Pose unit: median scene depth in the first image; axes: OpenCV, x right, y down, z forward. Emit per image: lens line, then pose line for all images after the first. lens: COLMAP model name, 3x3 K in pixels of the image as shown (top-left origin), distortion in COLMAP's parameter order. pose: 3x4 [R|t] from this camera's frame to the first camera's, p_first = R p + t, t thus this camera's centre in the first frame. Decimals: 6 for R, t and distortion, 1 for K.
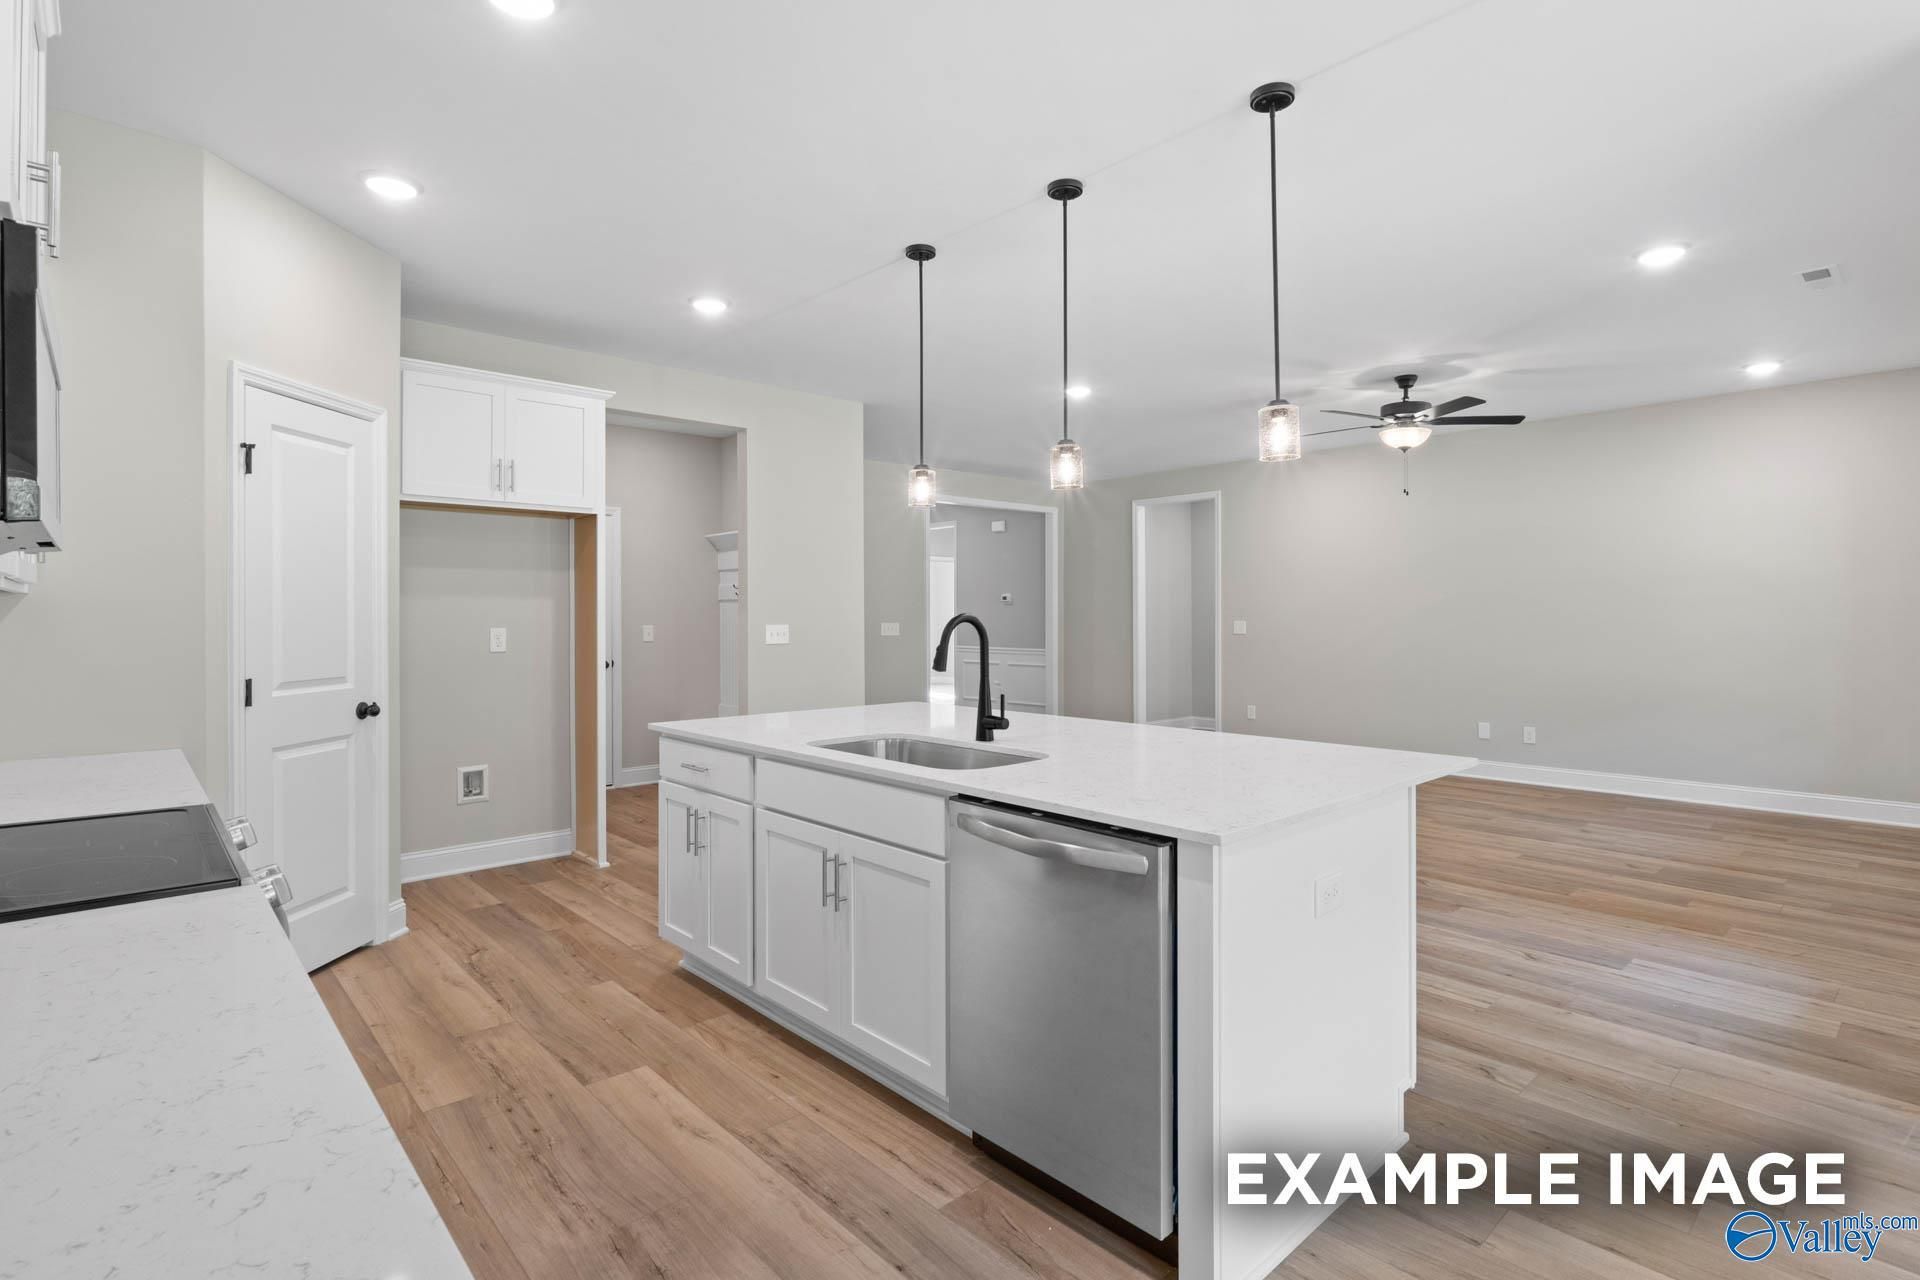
lens RADIAL K [[919.4, 0, 976.4], [0, 919.4, 616.7], [0, 0, 1]] dist [0.004106, -0.000026]
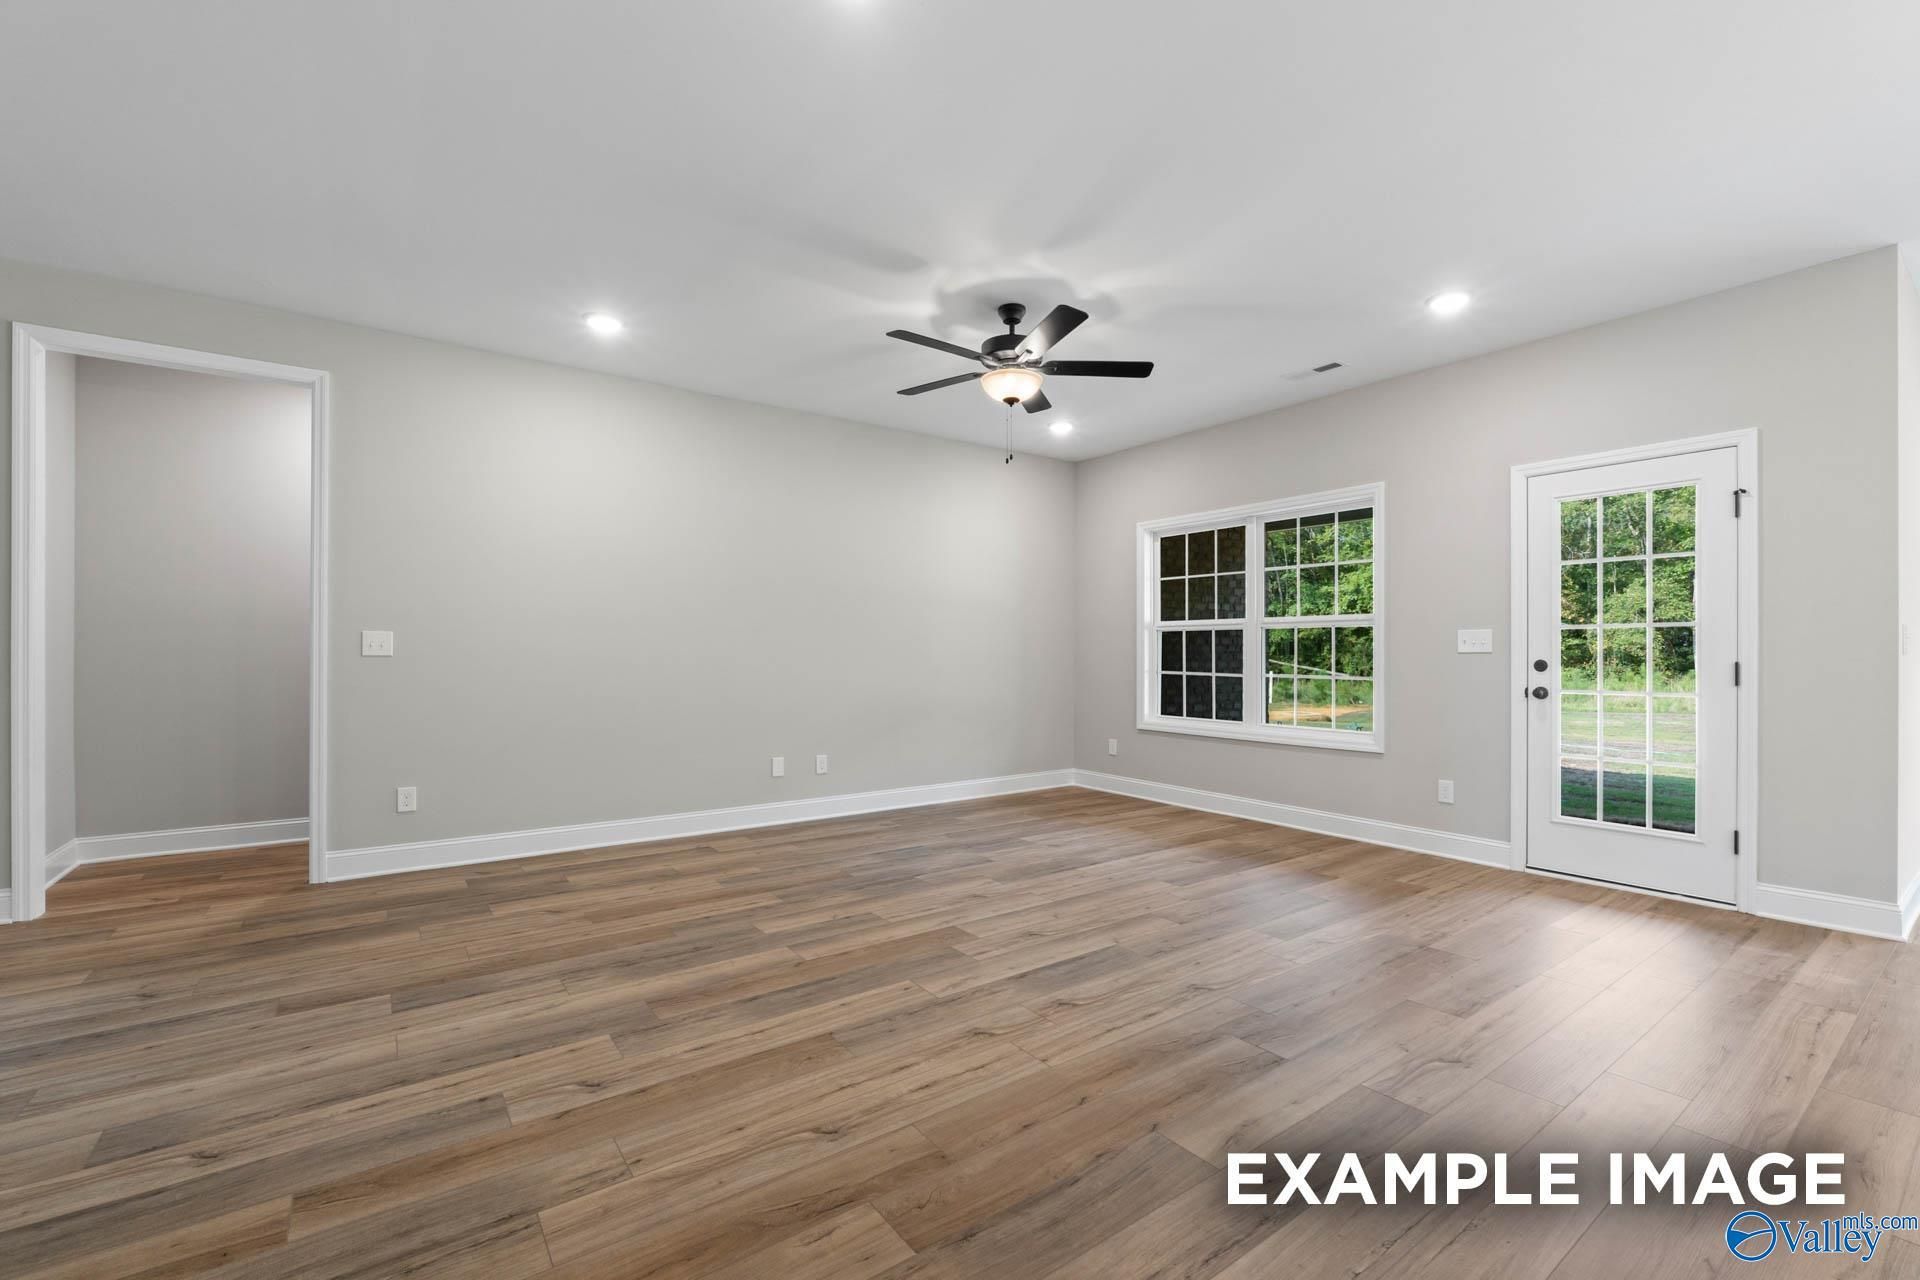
lens RADIAL K [[808.1, 0, 969.0], [0, 808.1, 650.3], [0, 0, 1]] dist [-0.007318, -0.000839]
pose [[0.127495, 0.008340, 0.991804, -0.366246], [-0.002796, 0.999964, -0.008049, 0.053772], [-0.991835, -0.001747, 0.127513, 1.714360]]
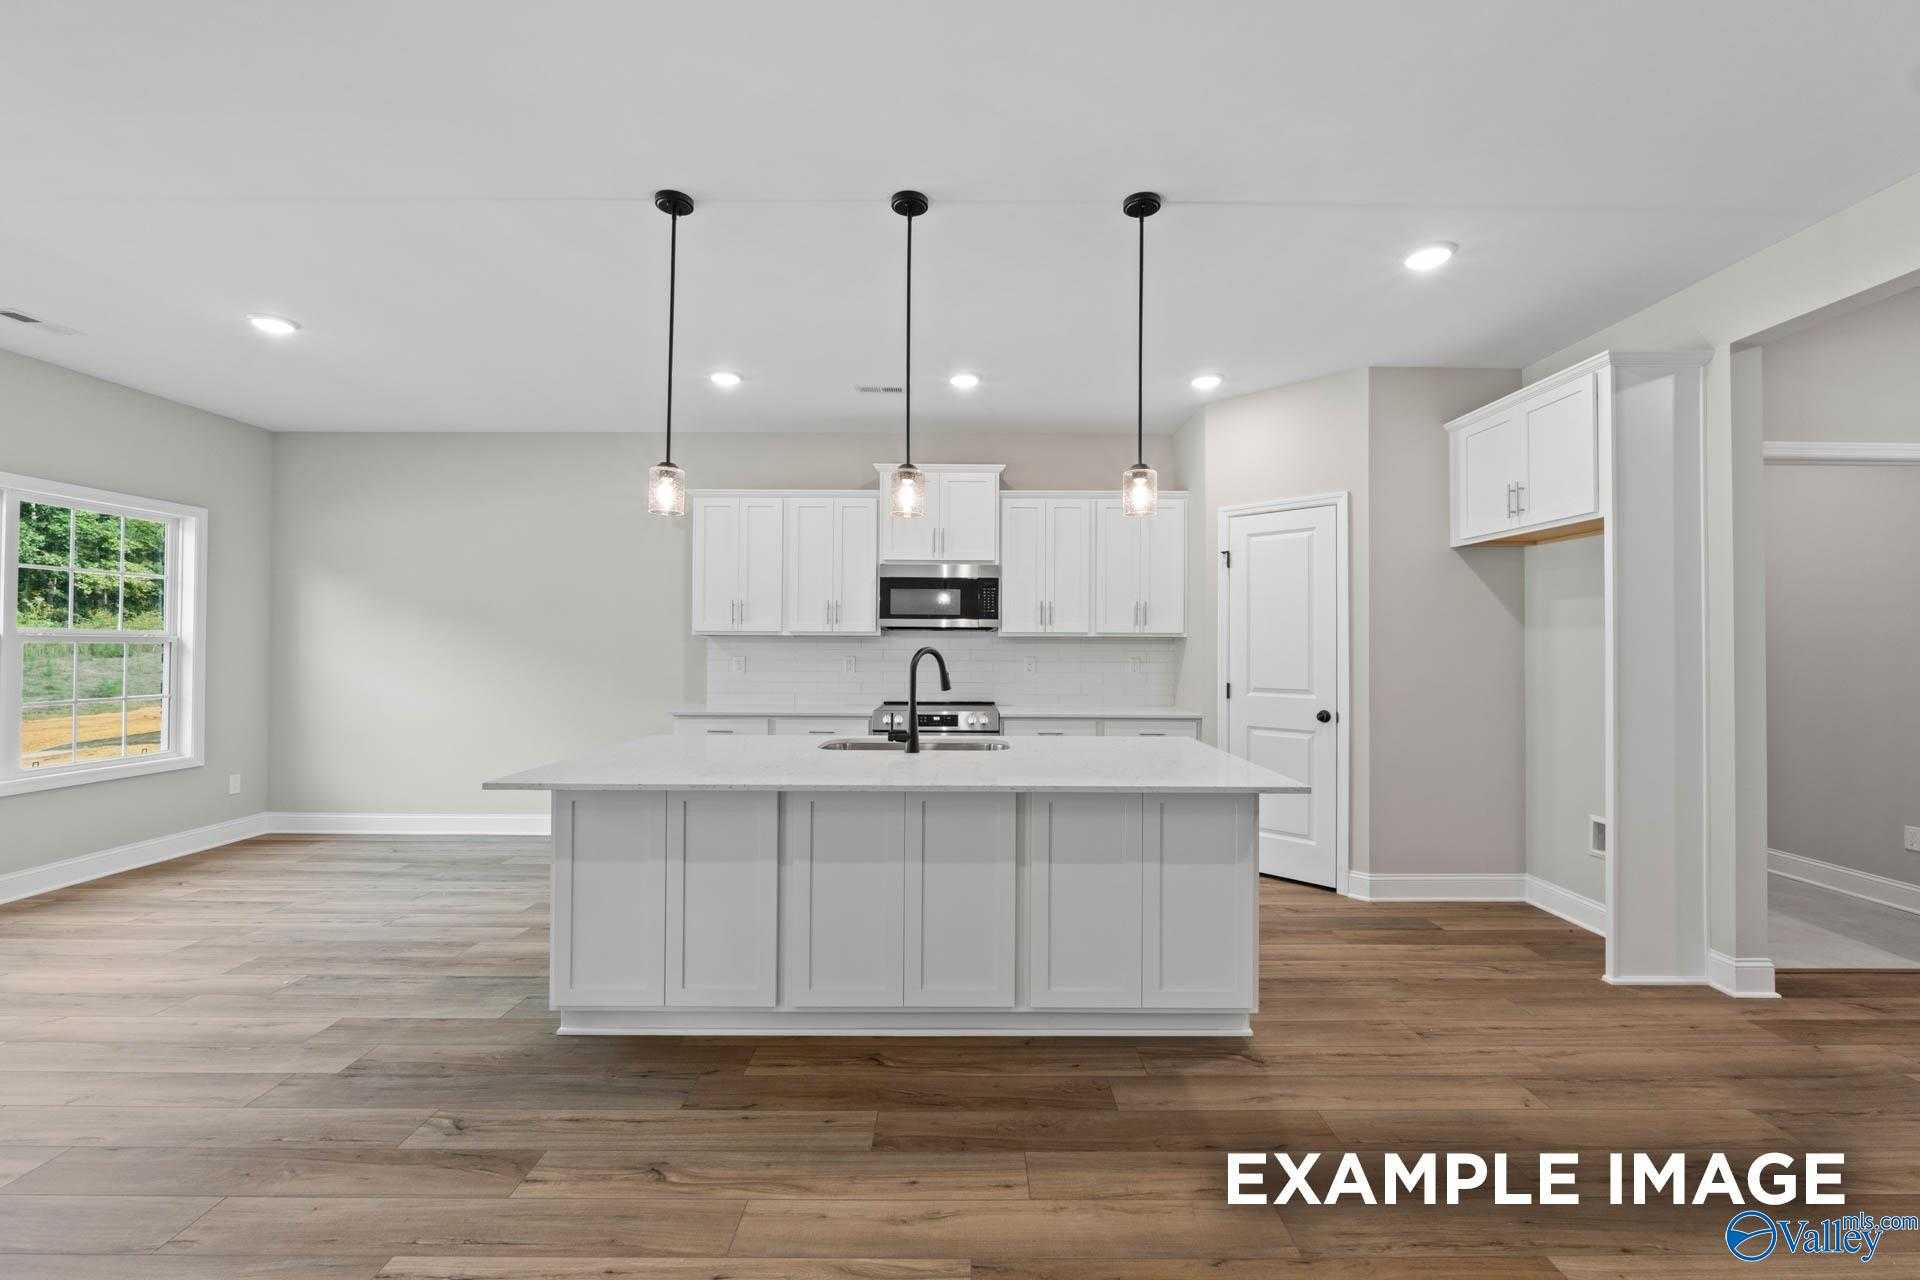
lens RADIAL K [[808.1, 0, 962.5], [0, 808.1, 640.0], [0, 0, 1]] dist [-0.007318, -0.000839]
pose [[-0.687118, -0.005077, -0.726528, 0.654164], [-0.002860, 0.999987, -0.004284, -0.006956], [0.726540, -0.000866, -0.687124, 1.592480]]
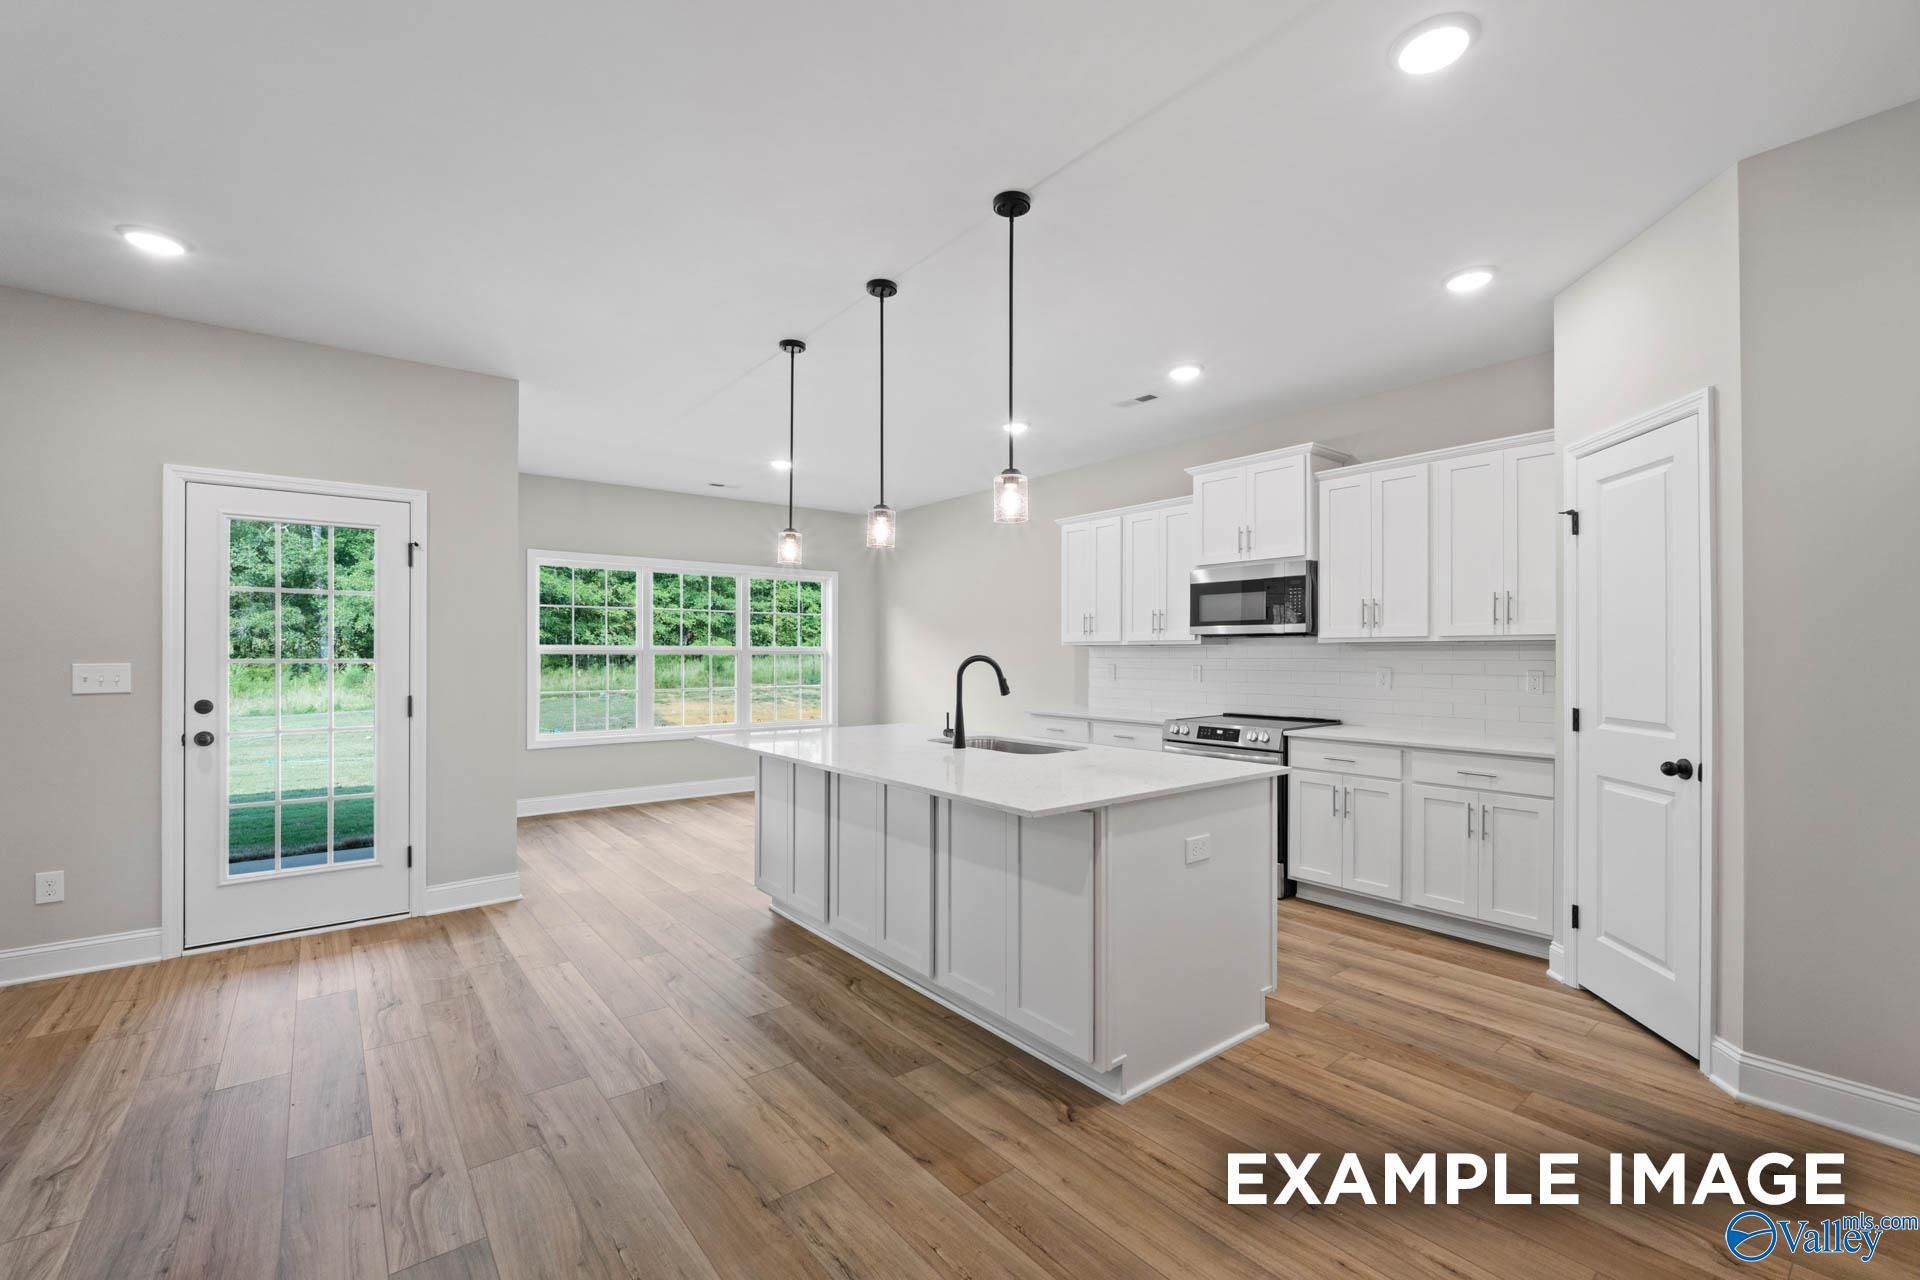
lens RADIAL K [[808.1, 0, 958.9], [0, 808.1, 651.2], [0, 0, 1]] dist [-0.007318, -0.000839]
pose [[-0.995808, 0.003772, 0.091396, -0.090800], [0.003489, 0.999989, -0.003248, -0.004444], [-0.091407, -0.002916, -0.995809, 1.972093]]
